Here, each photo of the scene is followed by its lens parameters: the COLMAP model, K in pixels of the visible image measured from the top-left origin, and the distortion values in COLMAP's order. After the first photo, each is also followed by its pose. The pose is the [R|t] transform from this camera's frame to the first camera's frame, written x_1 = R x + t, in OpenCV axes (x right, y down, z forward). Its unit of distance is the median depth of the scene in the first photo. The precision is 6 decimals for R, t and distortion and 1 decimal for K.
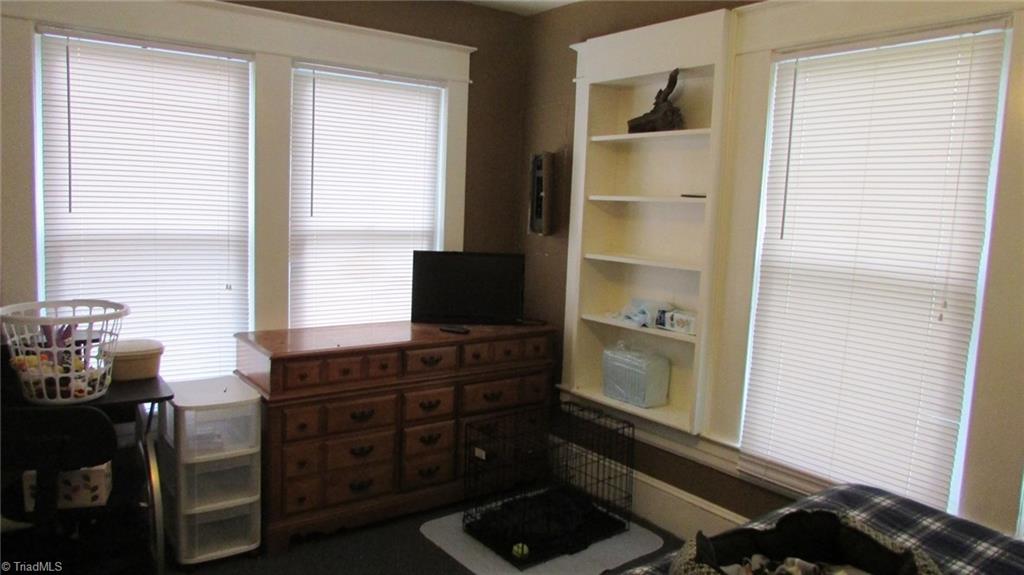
lens RADIAL K [[754.5, 0, 512.0], [0, 754.5, 287.9], [0, 0, 1]] dist [-0.001874, -0.000640]
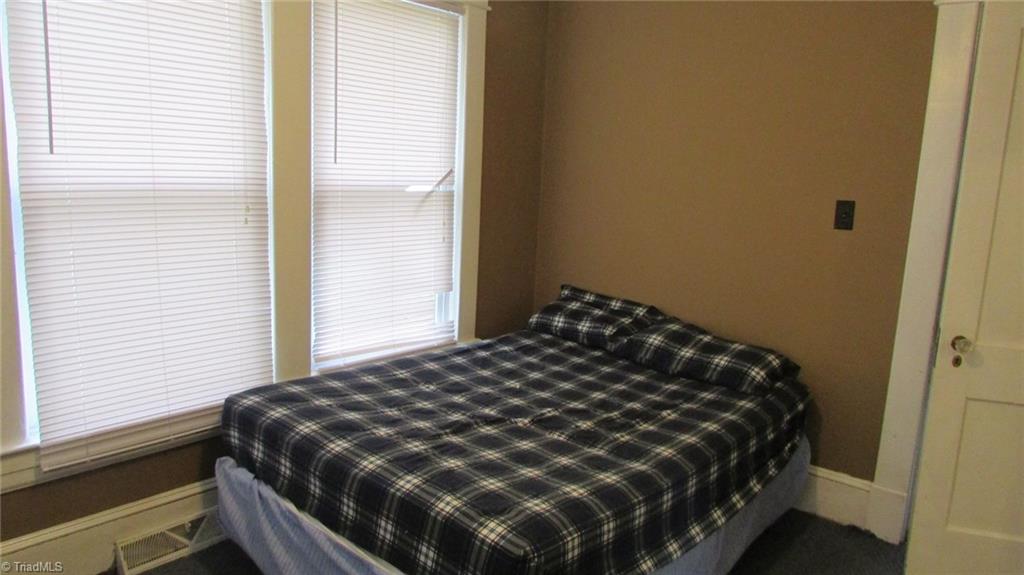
lens RADIAL K [[754.5, 0, 512.9], [0, 754.5, 287.2], [0, 0, 1]] dist [-0.001874, -0.000640]
pose [[-0.255042, -0.230557, 0.939040, -0.588222], [0.035705, 0.968249, 0.247426, -0.125926], [-0.966270, 0.096633, -0.238712, 0.897580]]
